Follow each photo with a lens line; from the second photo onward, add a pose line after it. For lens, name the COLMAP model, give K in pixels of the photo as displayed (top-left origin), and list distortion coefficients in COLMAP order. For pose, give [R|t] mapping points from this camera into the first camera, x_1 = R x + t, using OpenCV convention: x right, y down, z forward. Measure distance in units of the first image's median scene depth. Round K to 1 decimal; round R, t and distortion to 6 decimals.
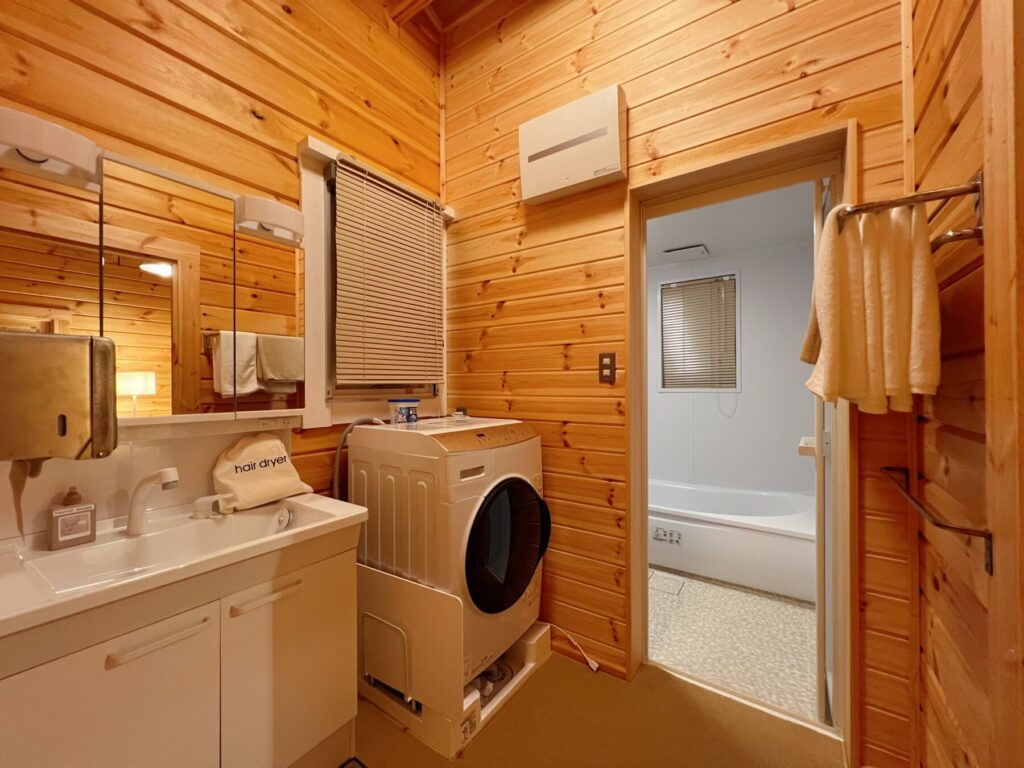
lens RADIAL K [[409.1, 0, 510.2], [0, 409.1, 383.6], [0, 0, 1]] dist [-0.002614, 0.000697]
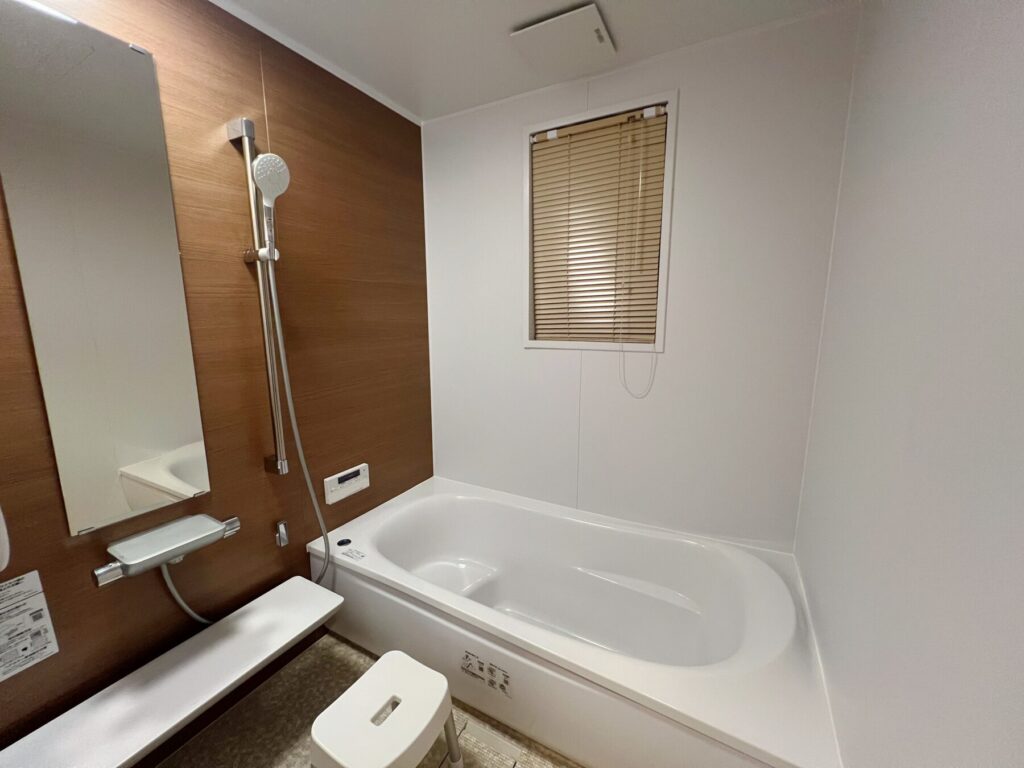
lens RADIAL K [[409.1, 0, 511.8], [0, 409.1, 385.6], [0, 0, 1]] dist [-0.002614, 0.000697]
pose [[0.993939, -0.020449, 0.108011, 0.313494], [0.002268, 0.986151, 0.165832, -0.022192], [-0.109906, -0.164582, 0.980221, 0.501284]]
